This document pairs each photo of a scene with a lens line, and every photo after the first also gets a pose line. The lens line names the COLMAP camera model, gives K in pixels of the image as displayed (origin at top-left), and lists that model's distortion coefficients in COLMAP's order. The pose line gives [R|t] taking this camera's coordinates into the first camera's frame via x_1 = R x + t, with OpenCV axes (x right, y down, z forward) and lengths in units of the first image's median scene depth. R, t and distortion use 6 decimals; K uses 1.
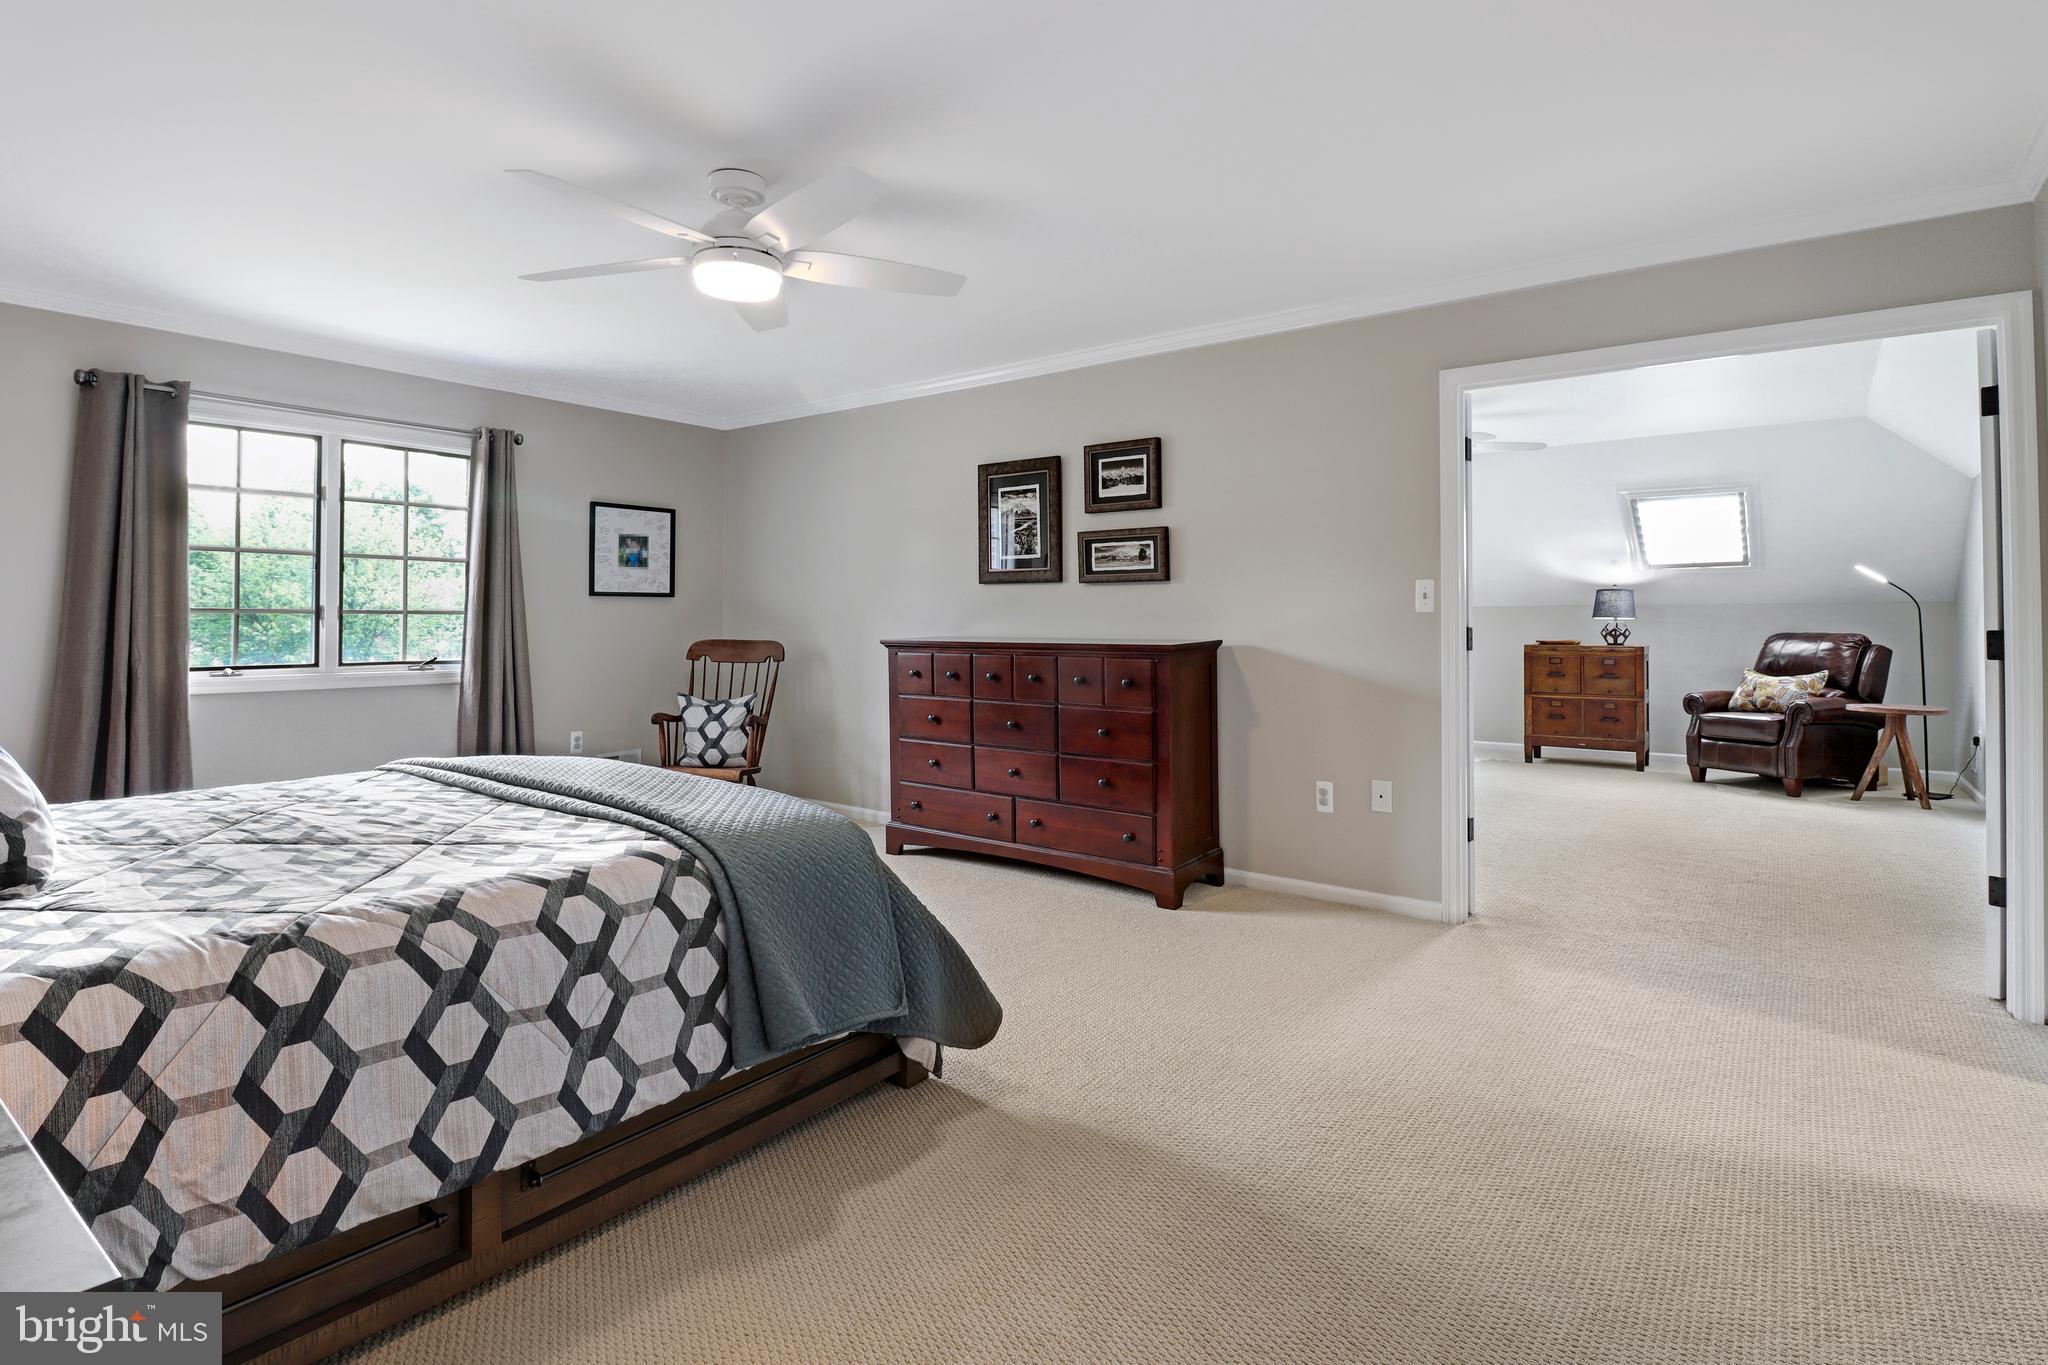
lens RADIAL K [[1020.6, 0, 1028.3], [0, 1020.6, 618.0], [0, 0, 1]] dist [-0.012070, -0.003850]
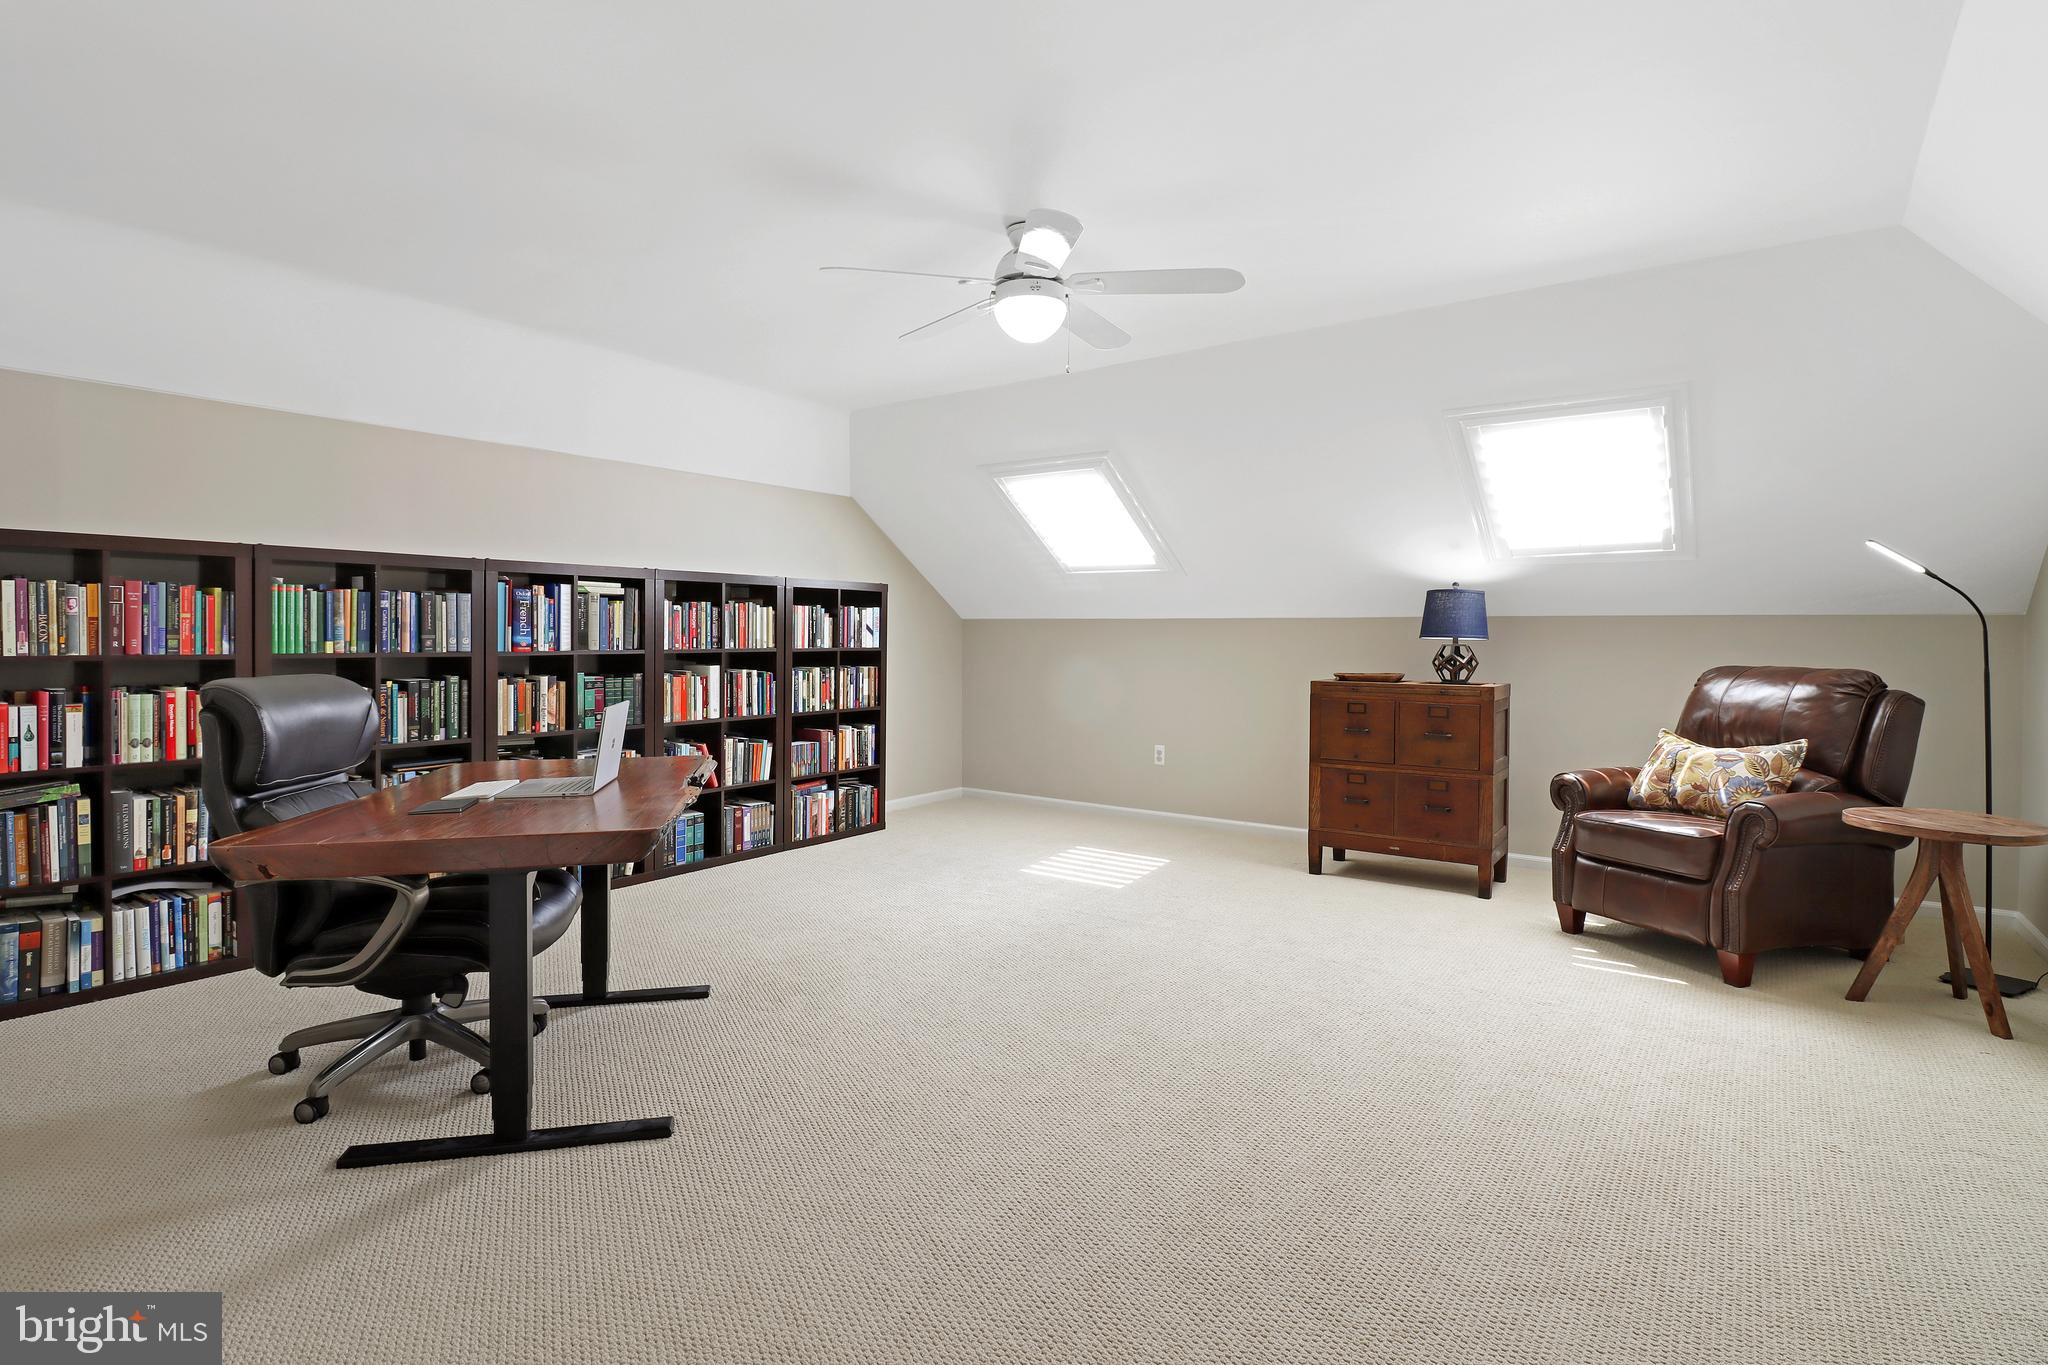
lens RADIAL K [[1020.6, 0, 1032.5], [0, 1020.6, 665.8], [0, 0, 1]] dist [-0.012070, -0.003850]
pose [[0.999521, 0.004031, 0.030680, 0.345240], [-0.005029, 0.999459, 0.032514, -0.002039], [-0.030533, -0.032653, 0.999000, 0.453277]]
